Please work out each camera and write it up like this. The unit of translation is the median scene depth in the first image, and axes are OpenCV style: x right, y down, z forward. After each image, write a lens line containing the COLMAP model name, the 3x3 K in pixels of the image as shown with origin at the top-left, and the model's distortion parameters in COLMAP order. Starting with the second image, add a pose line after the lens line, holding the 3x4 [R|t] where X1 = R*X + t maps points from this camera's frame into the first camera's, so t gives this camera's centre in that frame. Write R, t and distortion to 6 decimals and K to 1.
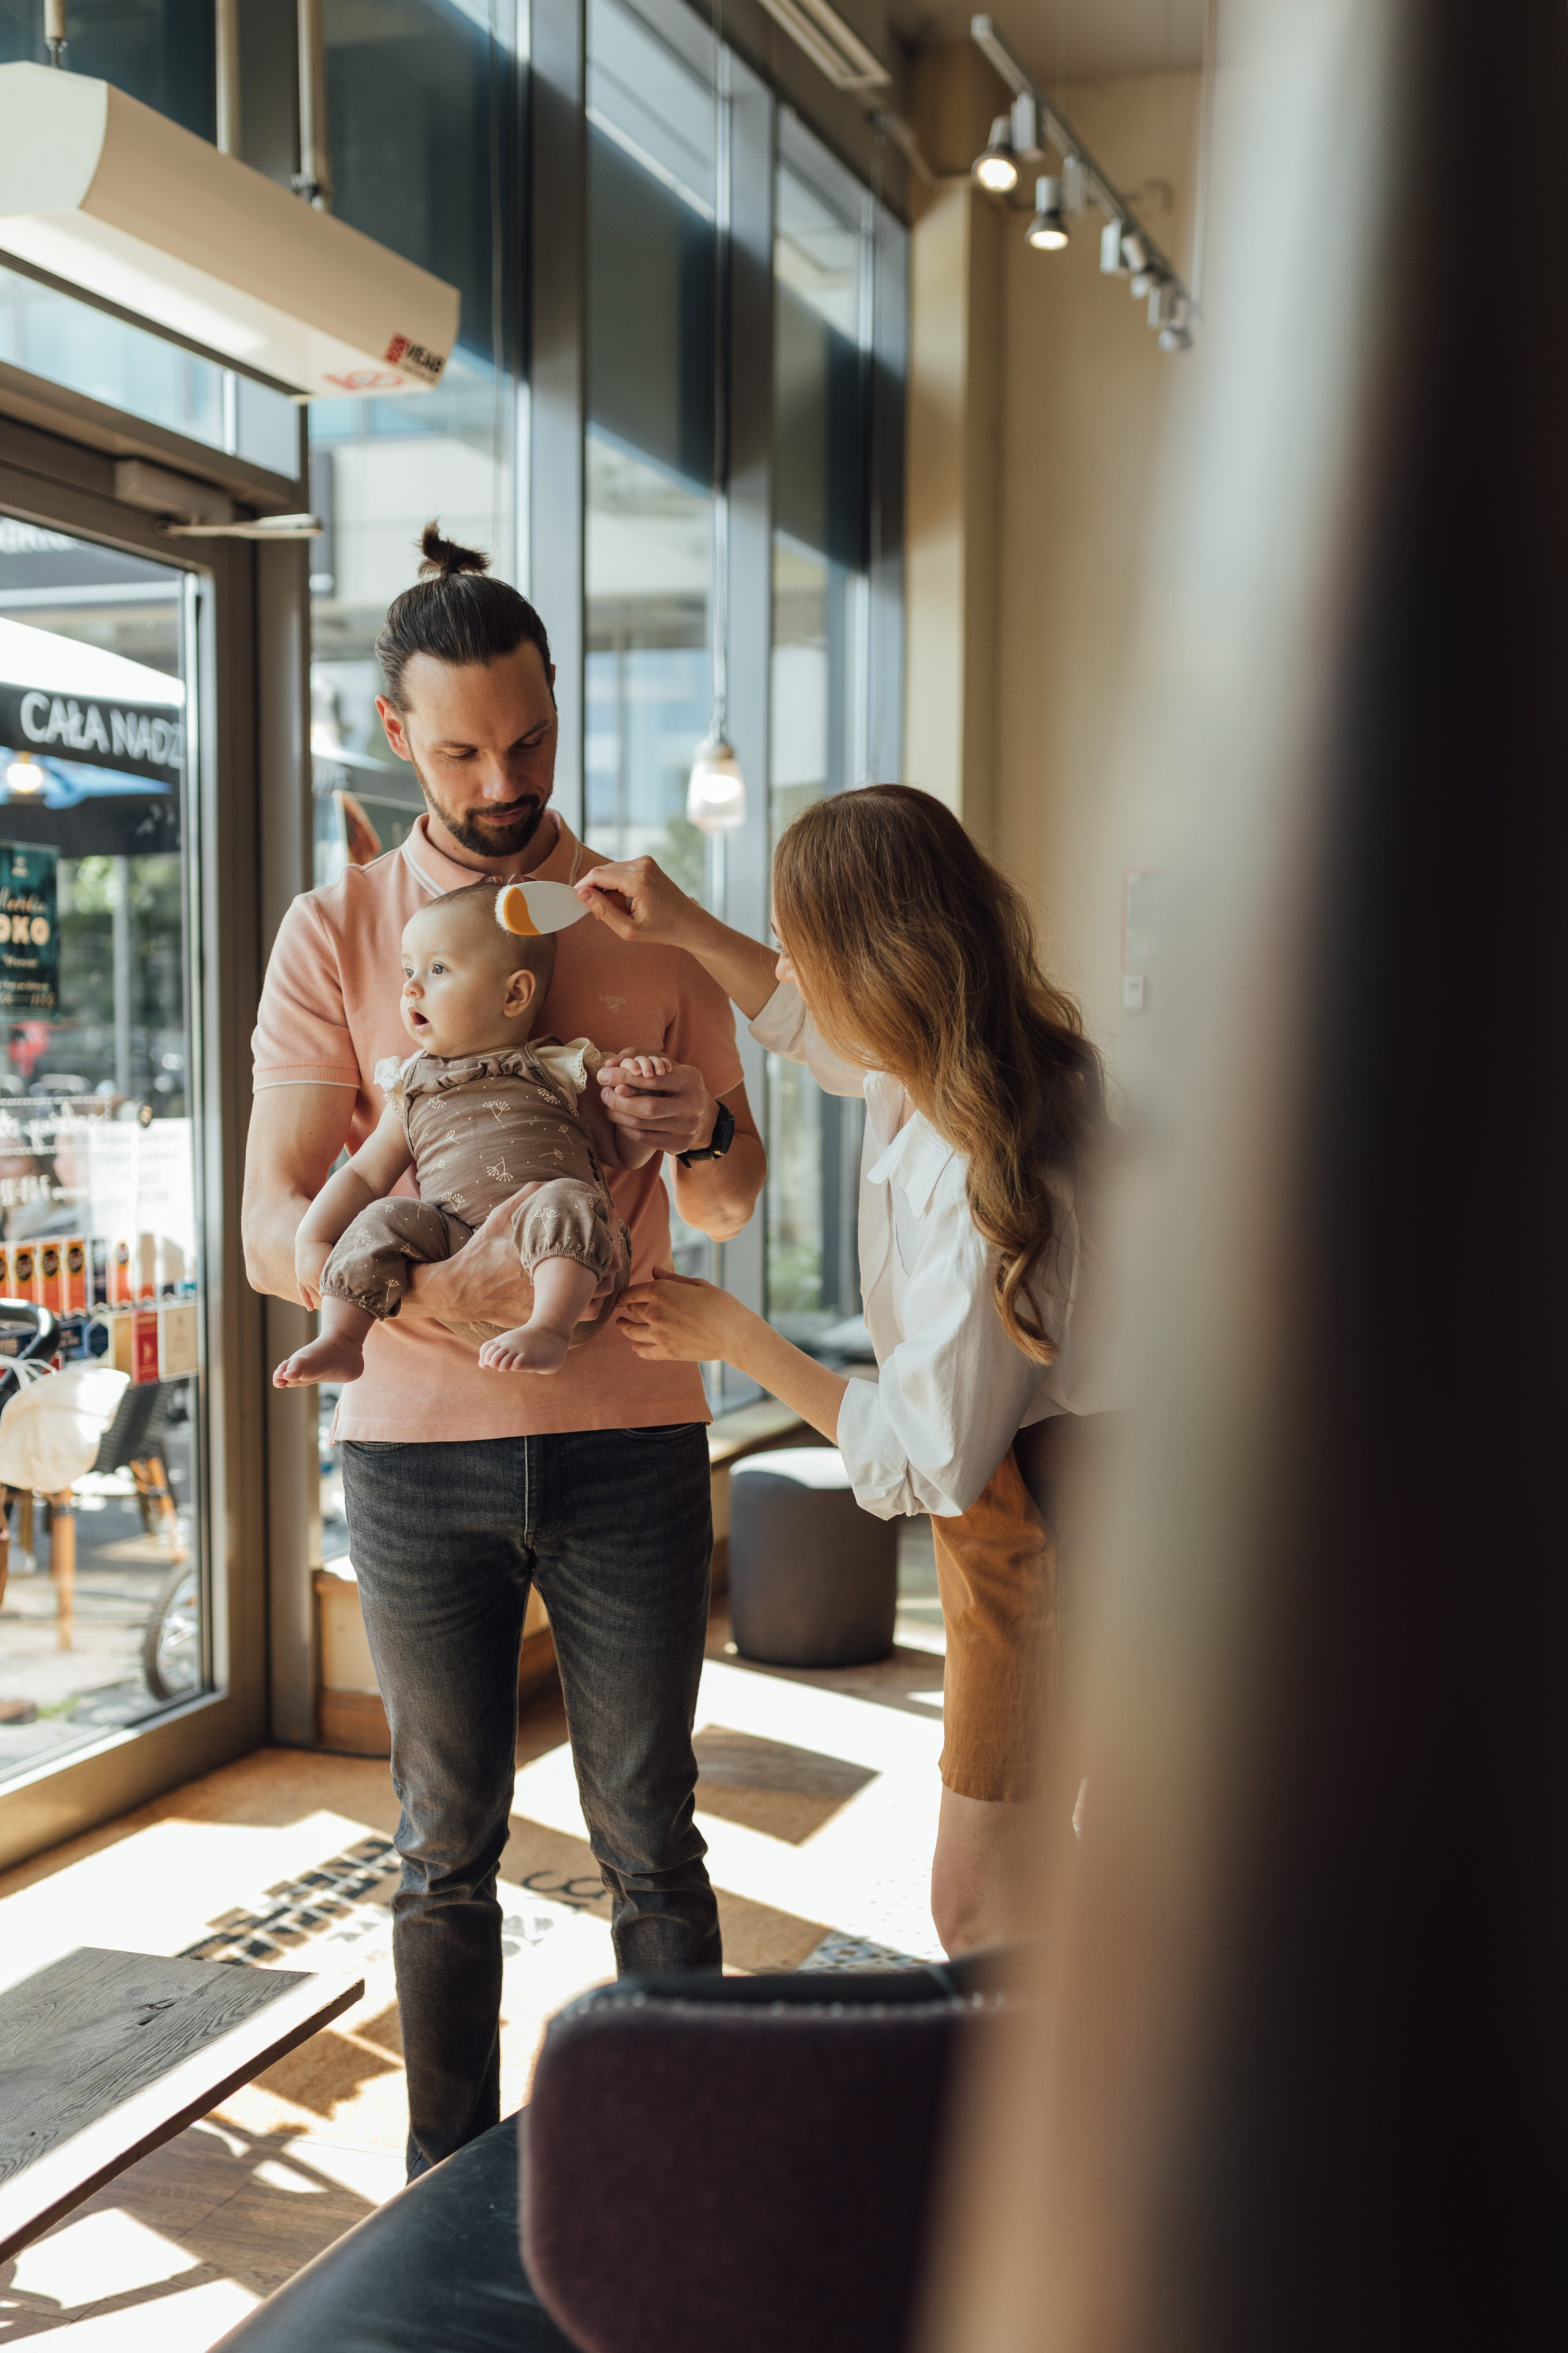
lens RADIAL K [[2322.4, 0, 787.7], [0, 2322.4, 1197.1], [0, 0, 1]] dist [-0.001526, 0.015544]
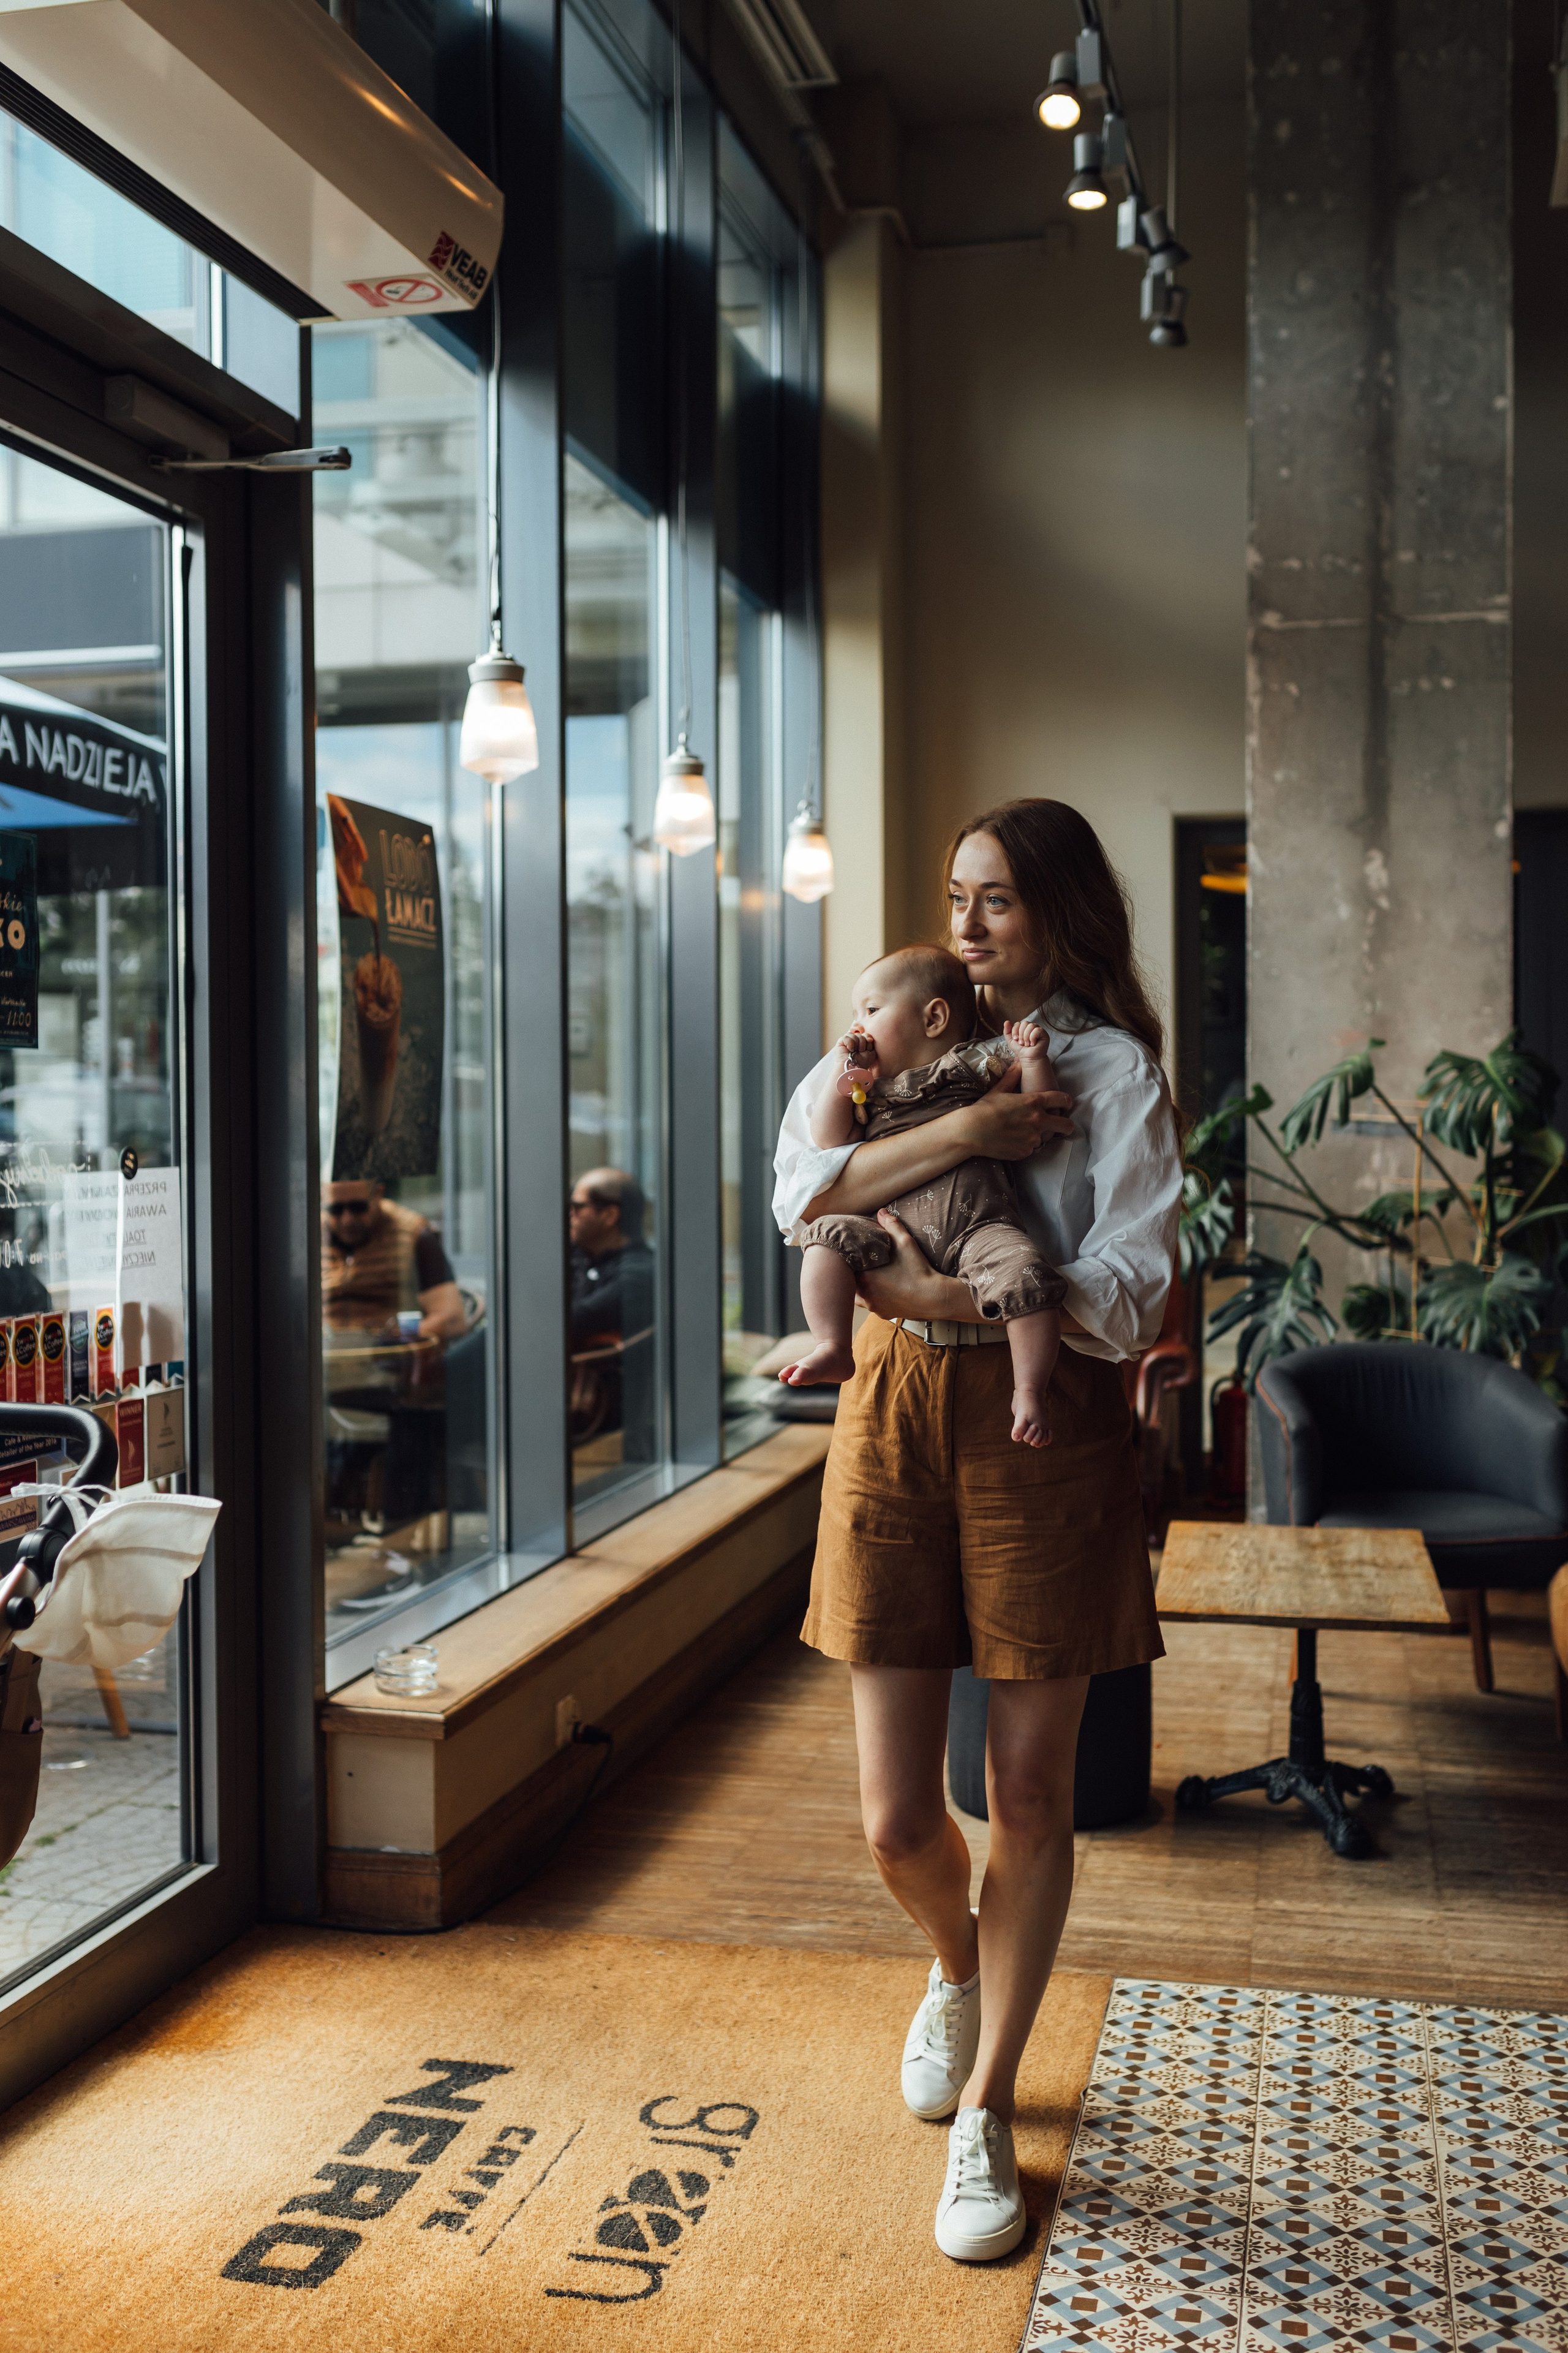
lens RADIAL K [[2296.9, 0, 784.8], [0, 2296.9, 1111.7], [0, 0, 1]] dist [0.002555, 0.006508]
pose [[0.997558, -0.013909, 0.068451, -0.097351], [0.017979, 0.998083, -0.059217, -0.000349], [-0.067496, 0.060303, 0.995896, 0.162989]]
